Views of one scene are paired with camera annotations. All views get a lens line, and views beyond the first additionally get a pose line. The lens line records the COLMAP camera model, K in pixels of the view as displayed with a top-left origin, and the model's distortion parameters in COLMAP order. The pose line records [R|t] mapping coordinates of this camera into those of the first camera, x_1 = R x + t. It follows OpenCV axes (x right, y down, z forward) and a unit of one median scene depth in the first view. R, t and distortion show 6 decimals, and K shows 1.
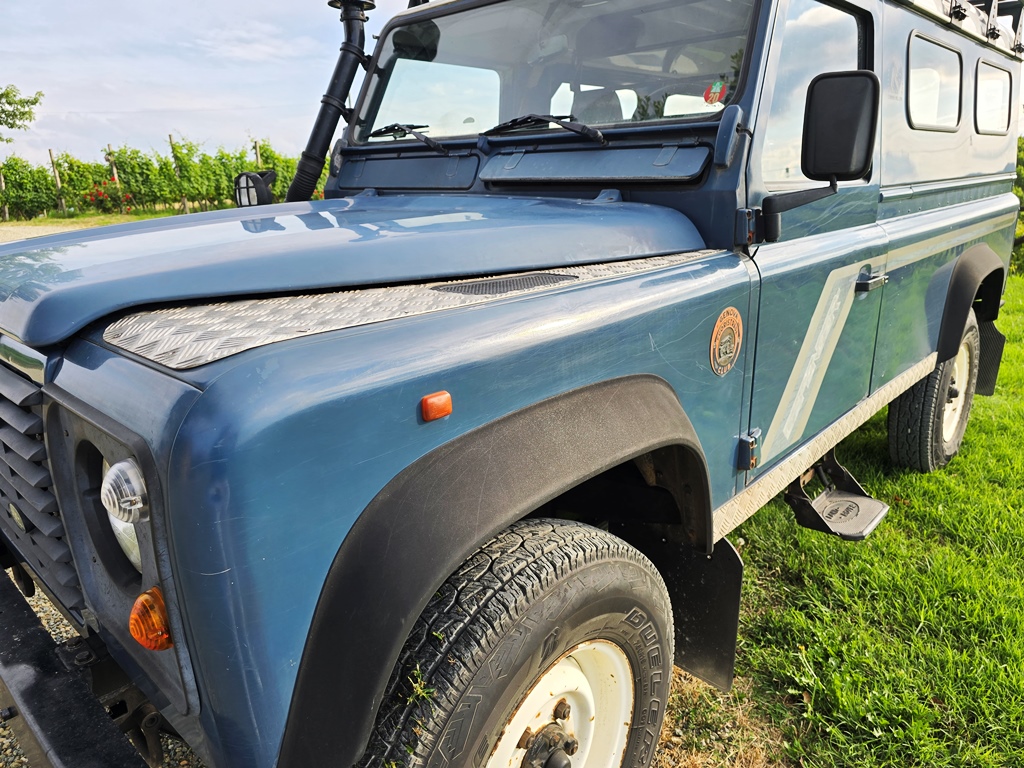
lens RADIAL K [[685.6, 0, 526.3], [0, 685.6, 382.7], [0, 0, 1]] dist [0.041097, -0.039164]
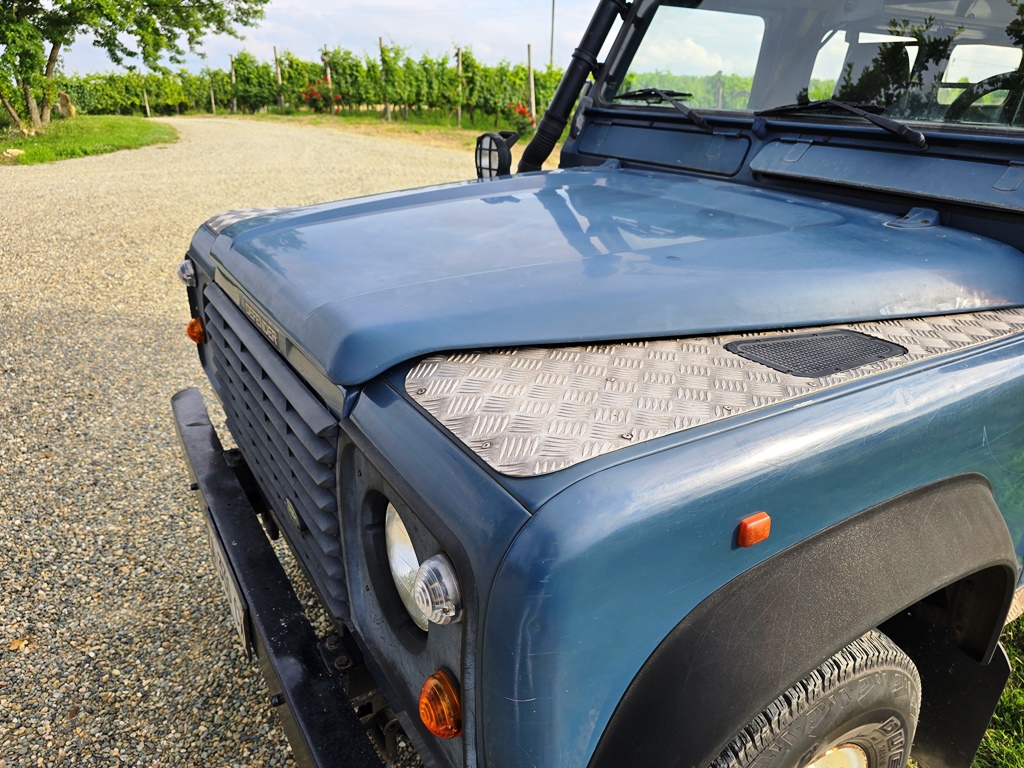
lens RADIAL K [[685.6, 0, 526.3], [0, 685.6, 382.7], [0, 0, 1]] dist [0.041097, -0.039164]
pose [[0.966609, 0.147402, -0.209618, -0.097091], [-0.121888, 0.984009, 0.129885, -0.086831], [0.225412, -0.099998, 0.969118, 0.040988]]
